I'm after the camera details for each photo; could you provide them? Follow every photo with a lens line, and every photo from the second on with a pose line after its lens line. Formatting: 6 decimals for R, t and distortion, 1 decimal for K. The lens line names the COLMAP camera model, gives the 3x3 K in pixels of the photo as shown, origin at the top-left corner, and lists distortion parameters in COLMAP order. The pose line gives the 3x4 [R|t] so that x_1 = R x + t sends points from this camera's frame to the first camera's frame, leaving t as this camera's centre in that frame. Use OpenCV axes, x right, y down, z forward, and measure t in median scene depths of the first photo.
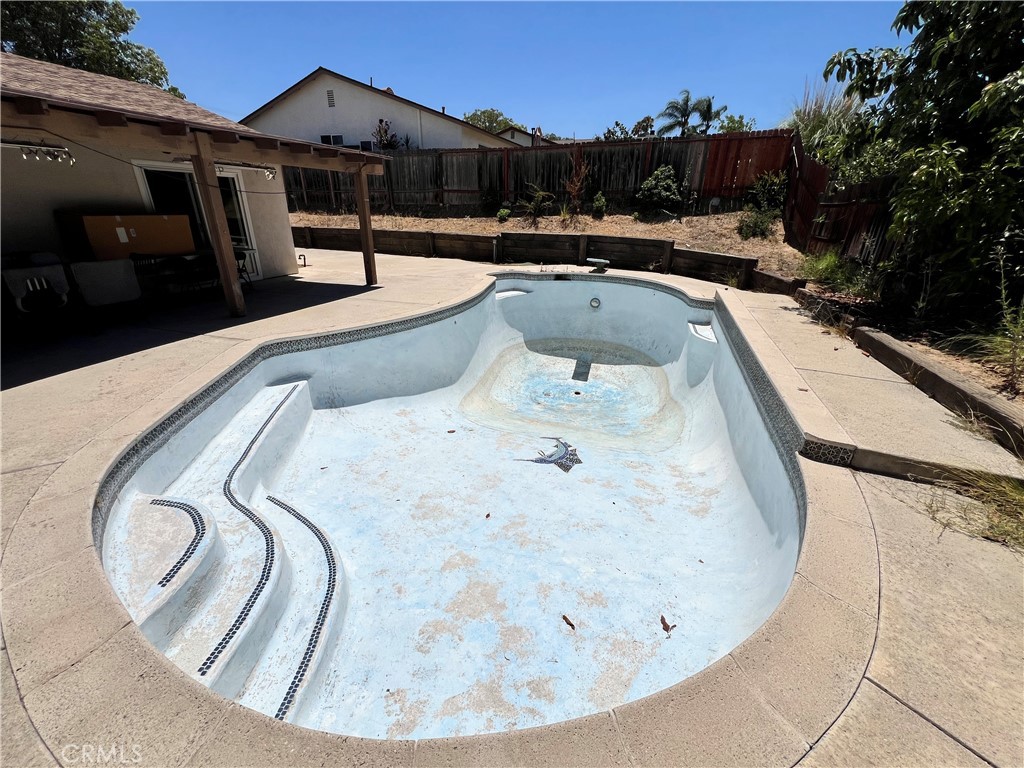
lens RADIAL K [[411.5, 0, 510.1], [0, 411.5, 381.1], [0, 0, 1]] dist [-0.005365, 0.001316]
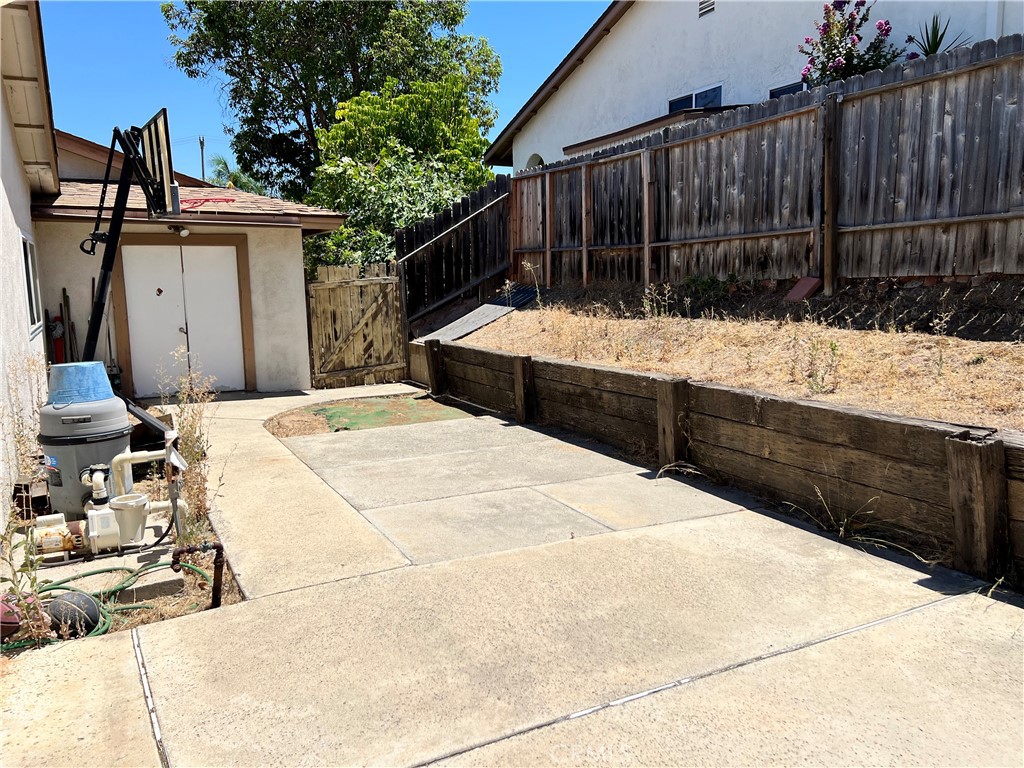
lens RADIAL K [[770.6, 0, 514.8], [0, 770.6, 384.1], [0, 0, 1]] dist [0.046753, -0.049642]
pose [[0.741786, 0.062683, -0.667701, -0.163968], [-0.237613, 0.955600, -0.174266, -0.360509], [0.627132, 0.287922, 0.723745, 0.832766]]
